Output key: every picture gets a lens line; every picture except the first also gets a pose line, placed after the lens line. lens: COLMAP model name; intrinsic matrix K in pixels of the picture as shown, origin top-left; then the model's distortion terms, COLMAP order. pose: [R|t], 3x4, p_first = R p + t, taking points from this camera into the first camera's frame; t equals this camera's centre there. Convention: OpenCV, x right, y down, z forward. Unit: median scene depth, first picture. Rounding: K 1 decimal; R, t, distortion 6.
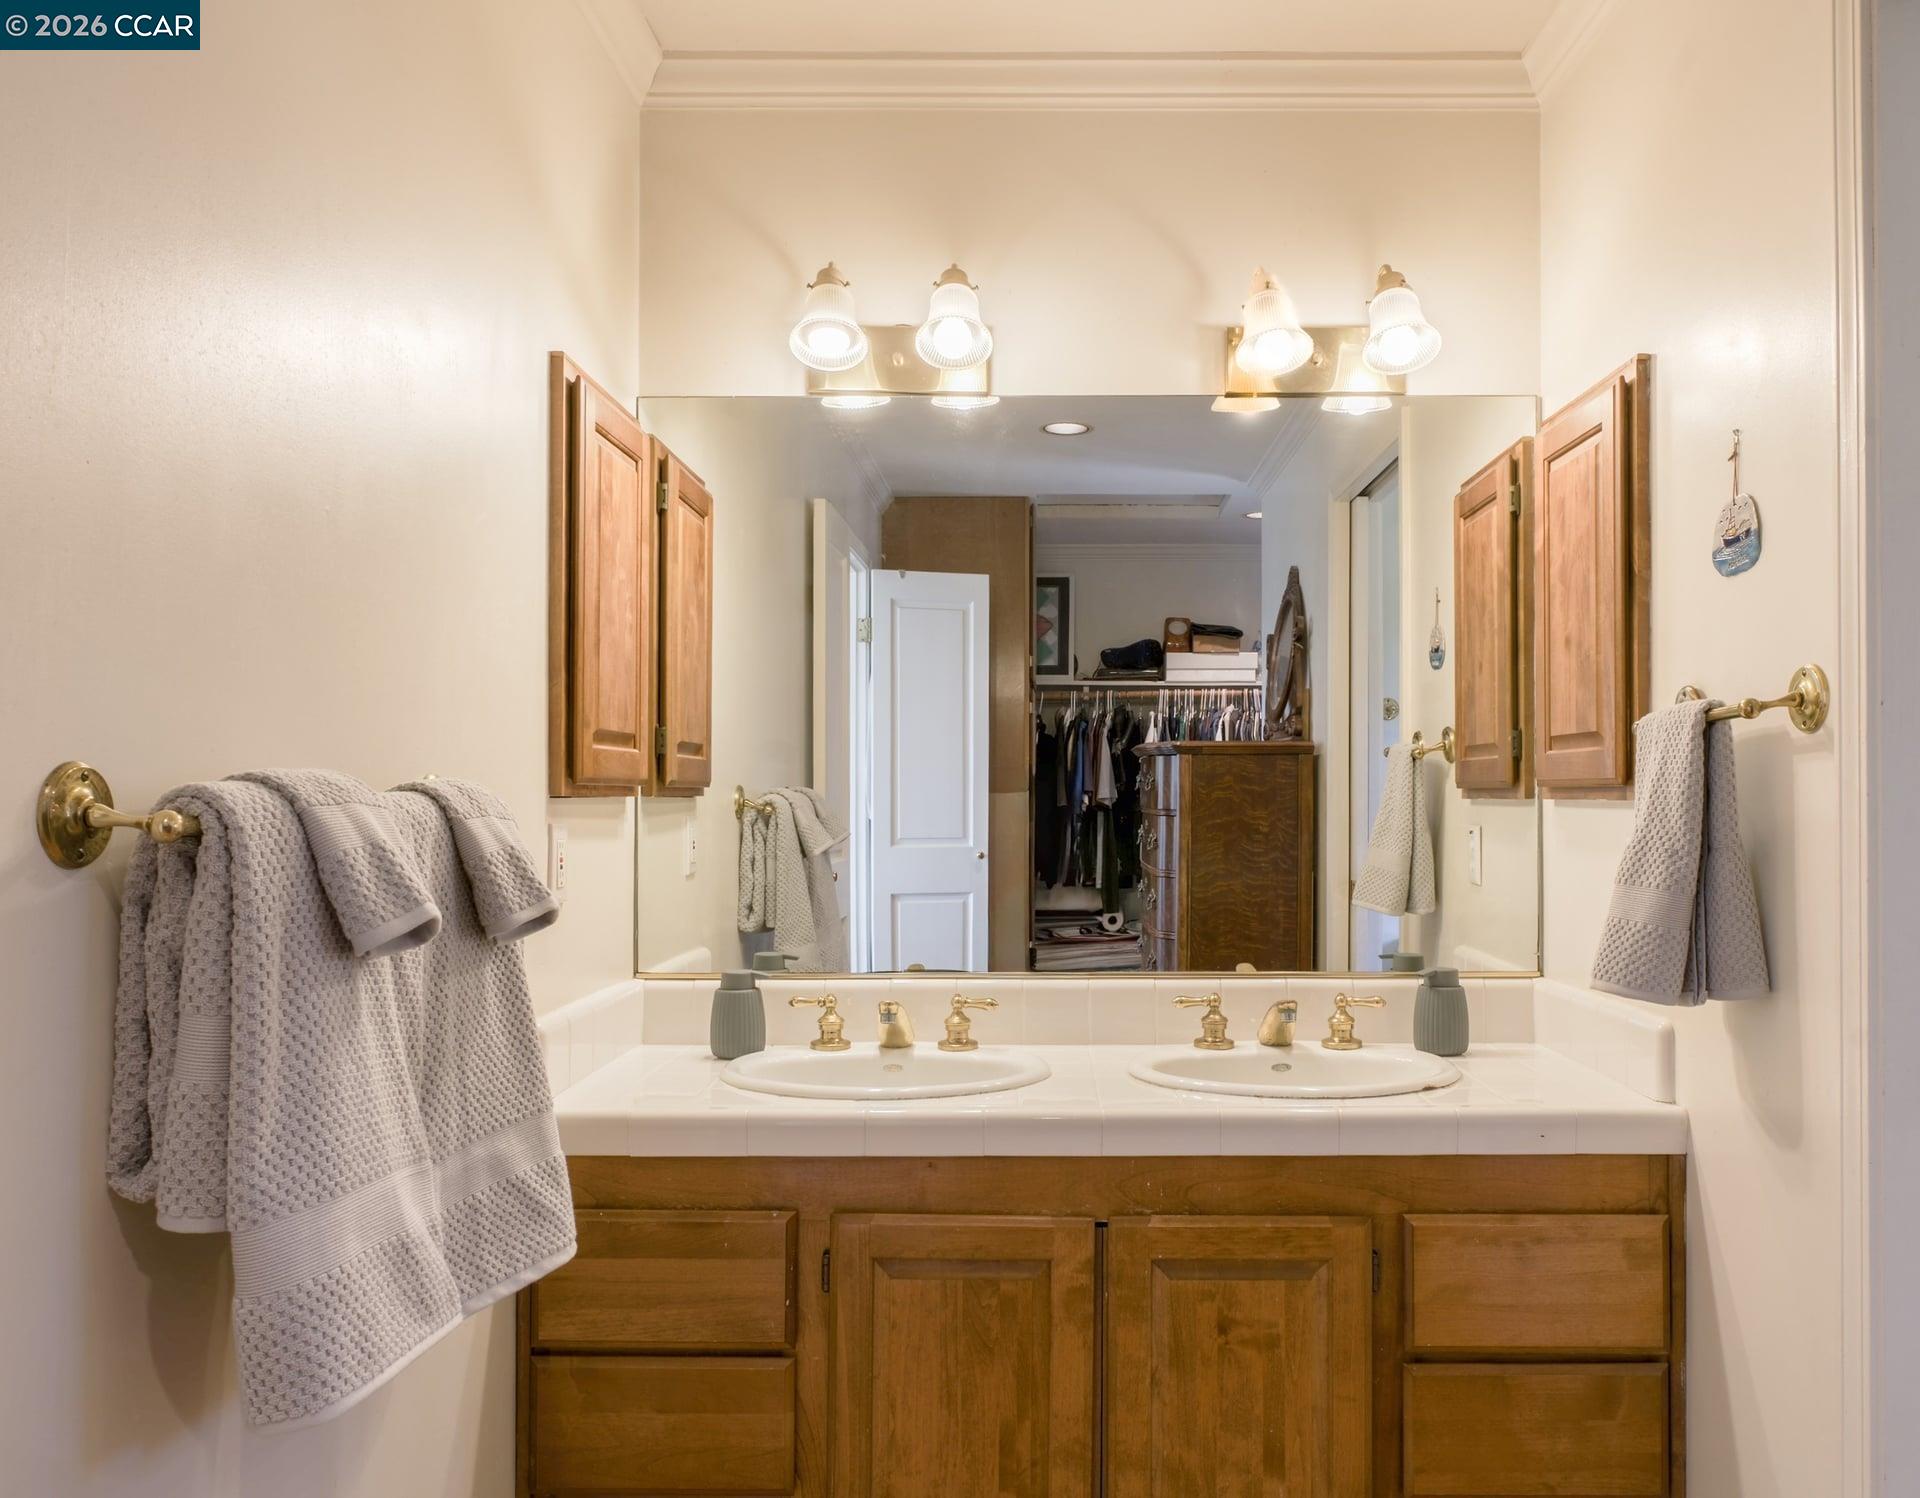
lens RADIAL K [[1483.3, 0, 996.9], [0, 1483.3, 803.6], [0, 0, 1]] dist [-0.021333, 0.012667]
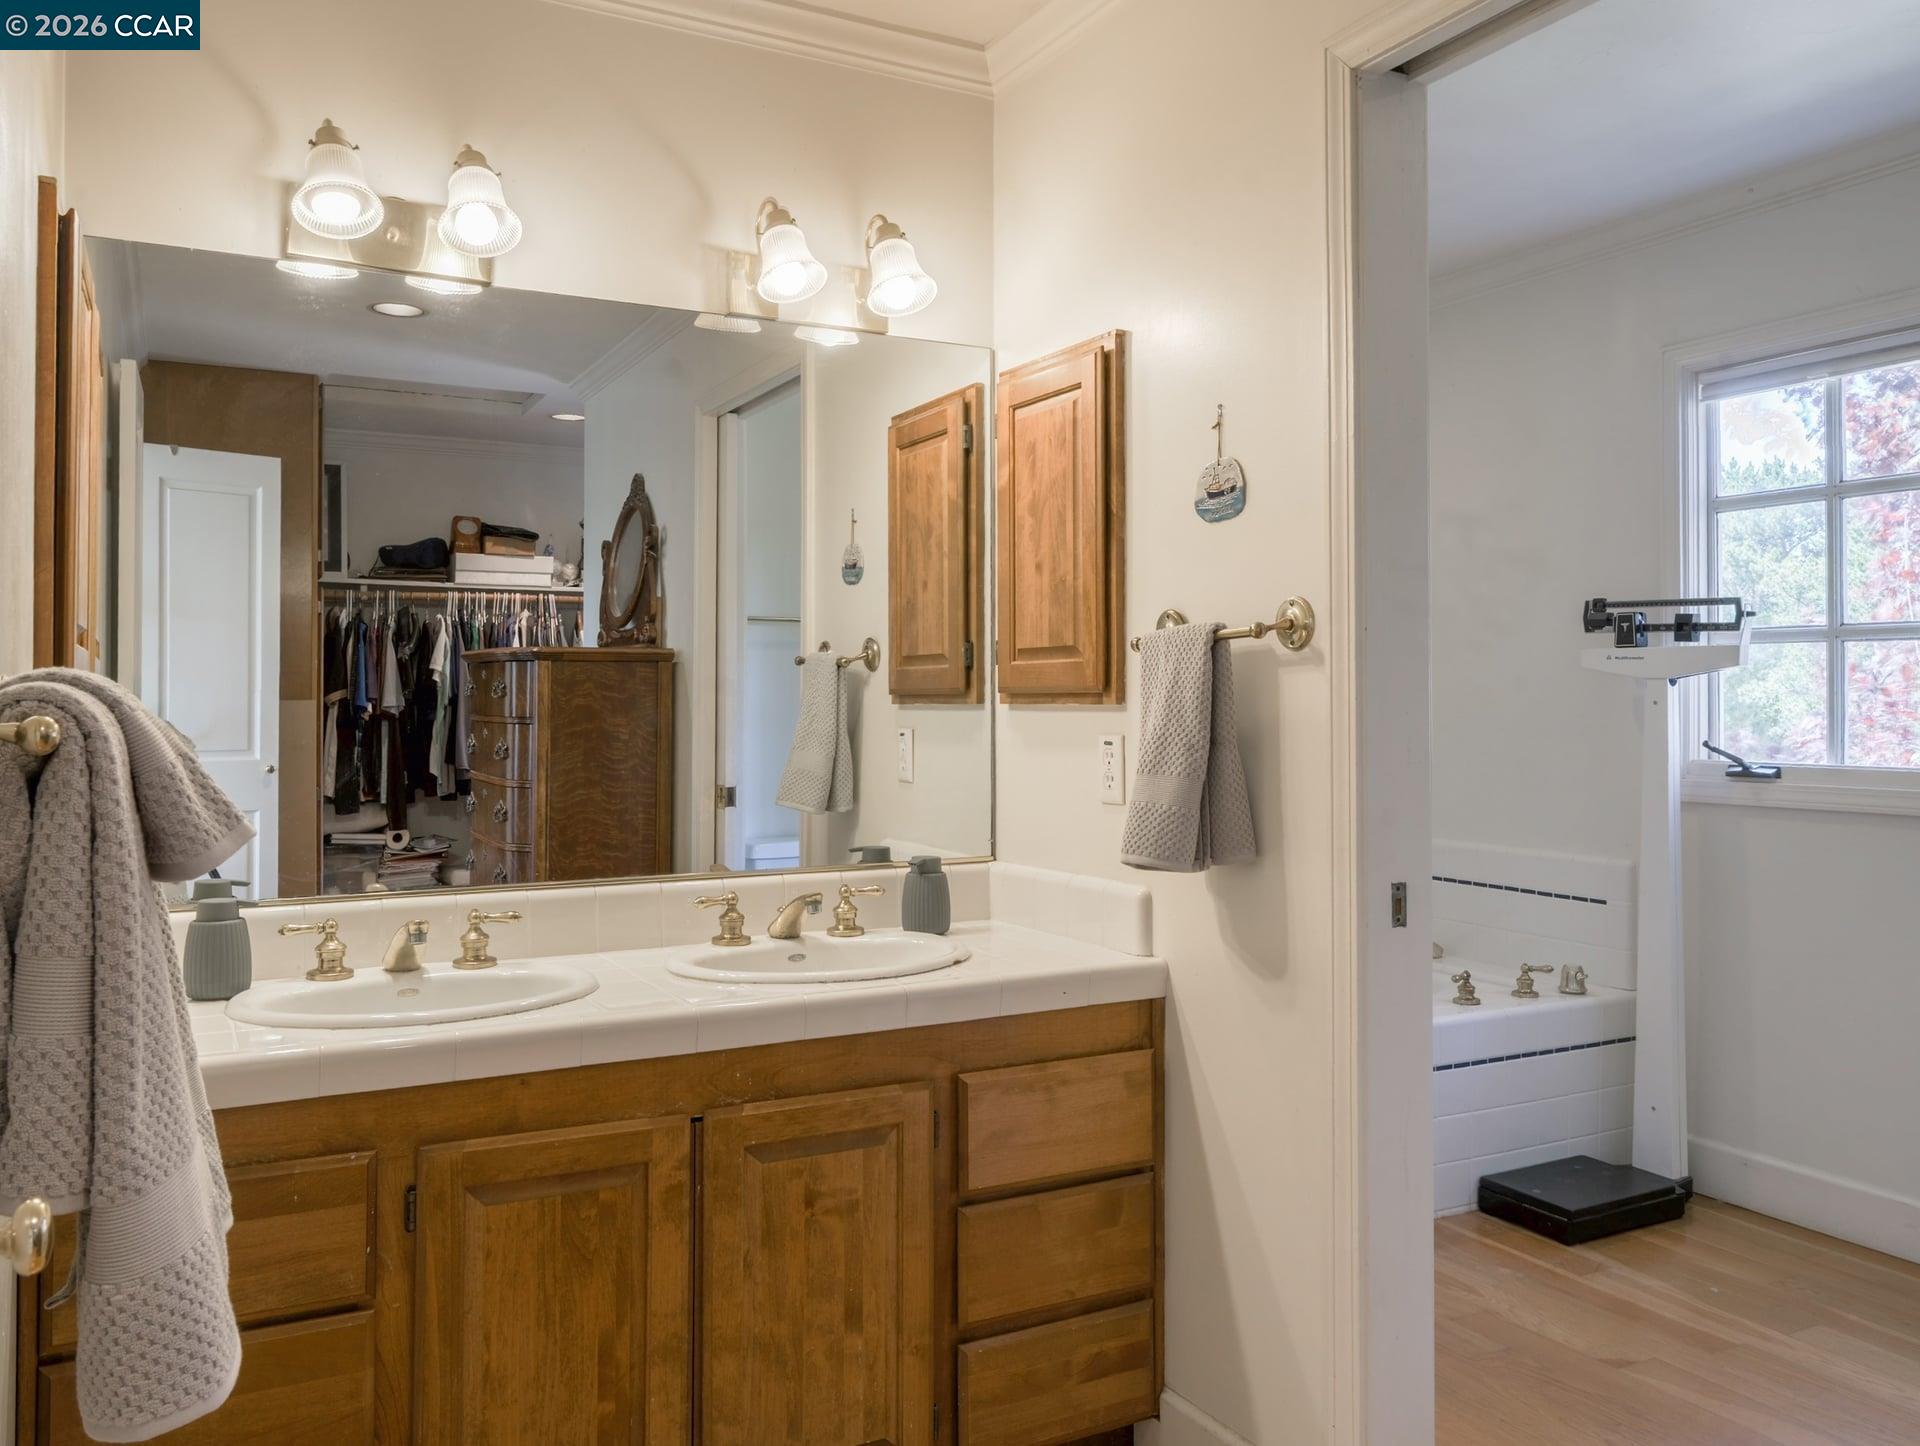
lens RADIAL K [[1516.1, 0, 959.5], [0, 1516.1, 707.0], [0, 0, 1]] dist [-0.024841, 0.007606]
pose [[0.874121, -0.003127, 0.485698, -0.262237], [0.004746, 0.999987, -0.002104, 0.001784], [-0.485685, 0.004144, 0.874124, -0.003623]]
